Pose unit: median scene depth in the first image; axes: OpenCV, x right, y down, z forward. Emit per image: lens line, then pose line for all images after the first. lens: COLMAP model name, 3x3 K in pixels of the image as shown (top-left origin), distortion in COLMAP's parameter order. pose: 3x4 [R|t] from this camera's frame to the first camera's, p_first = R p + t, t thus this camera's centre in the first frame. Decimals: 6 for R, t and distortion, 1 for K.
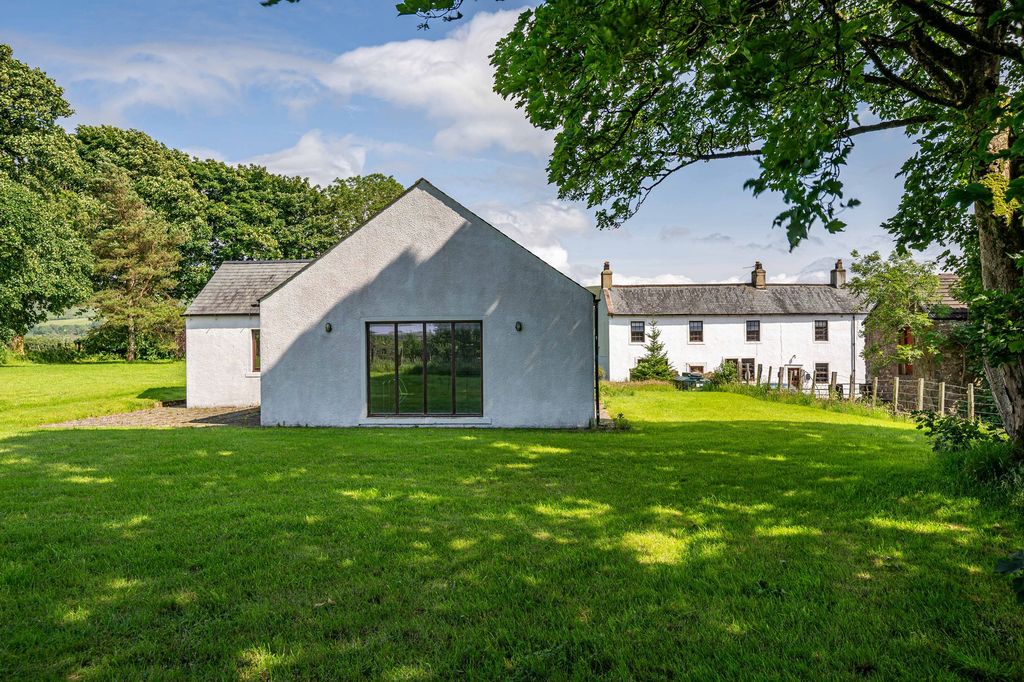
lens RADIAL K [[765.2, 0, 512.0], [0, 765.2, 341.0], [0, 0, 1]] dist [0.001819, 0.001198]
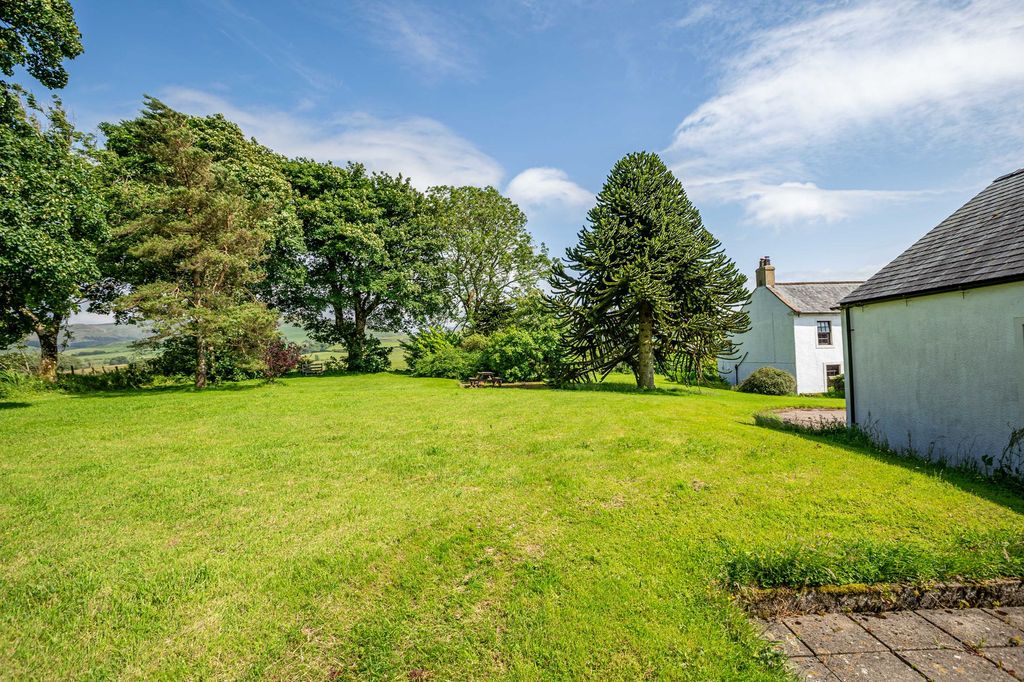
lens RADIAL K [[478.6, 0, 512.0], [0, 478.6, 341.0], [0, 0, 1]] dist [-0.055816, -0.000072]
pose [[0.998553, -0.023429, 0.048395, -0.205677], [0.024452, 0.999488, -0.020654, -0.001031], [-0.047886, 0.021808, 0.998615, 0.496576]]
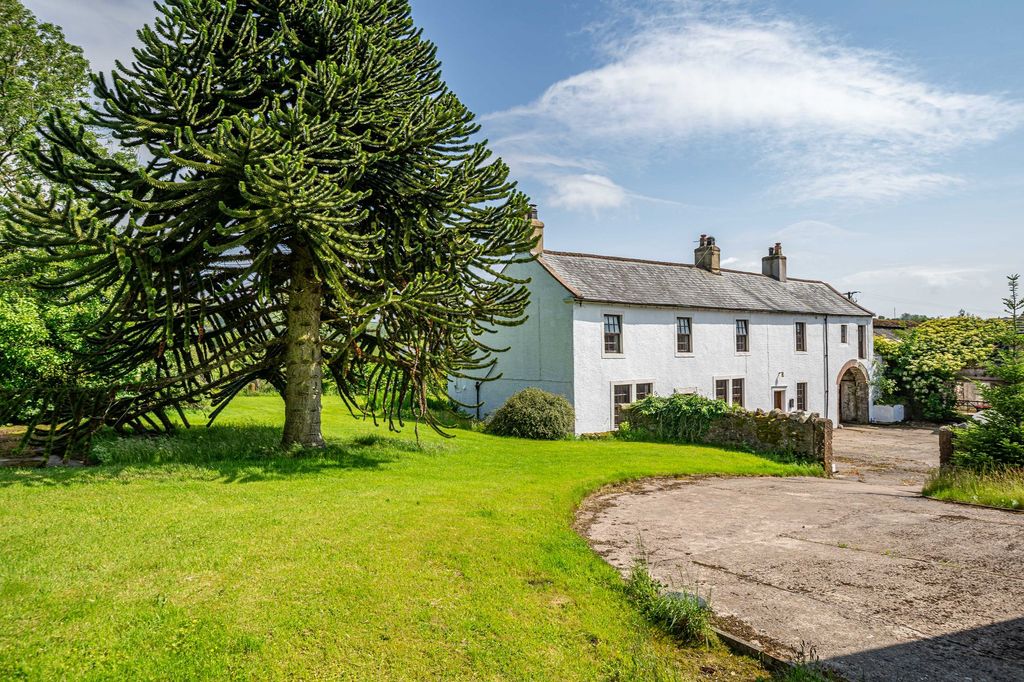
lens RADIAL K [[610.4, 0, 512.0], [0, 610.4, 341.0], [0, 0, 1]] dist [0.002835, 0.000601]
pose [[0.835188, 0.009115, 0.549890, -0.127141], [-0.004110, 0.999938, -0.010333, -0.002635], [-0.549950, 0.006370, 0.835173, 0.679503]]
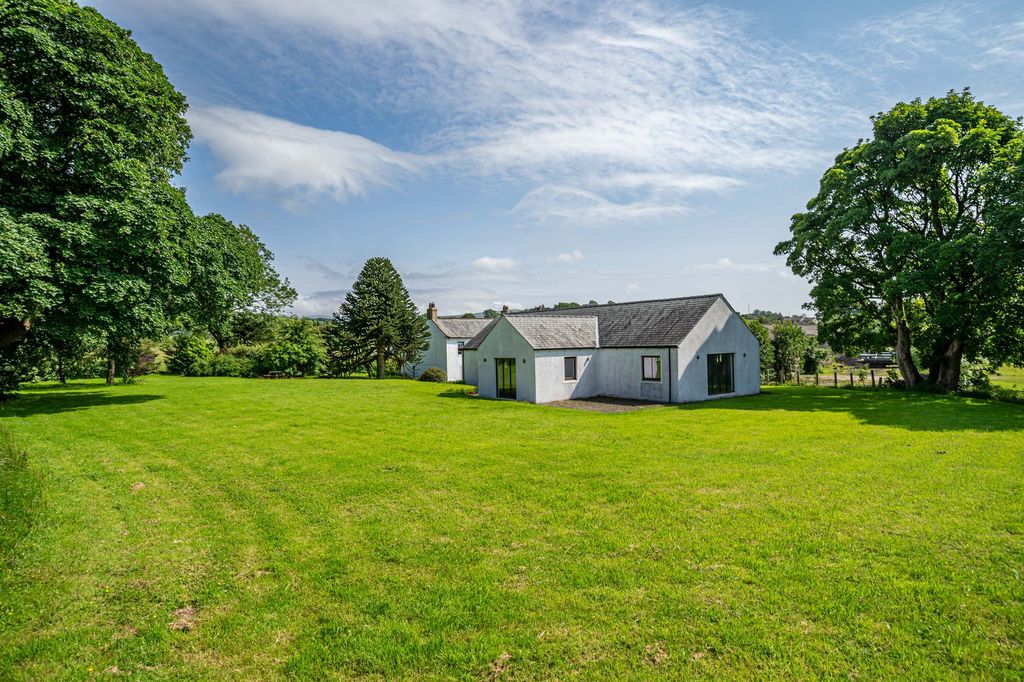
lens RADIAL K [[610.4, 0, 512.0], [0, 610.4, 341.0], [0, 0, 1]] dist [0.002835, 0.000601]
pose [[0.756363, -0.004983, 0.654133, -0.563539], [0.010939, 0.999927, -0.005032, -0.019413], [-0.654060, 0.010962, 0.756363, -0.003231]]
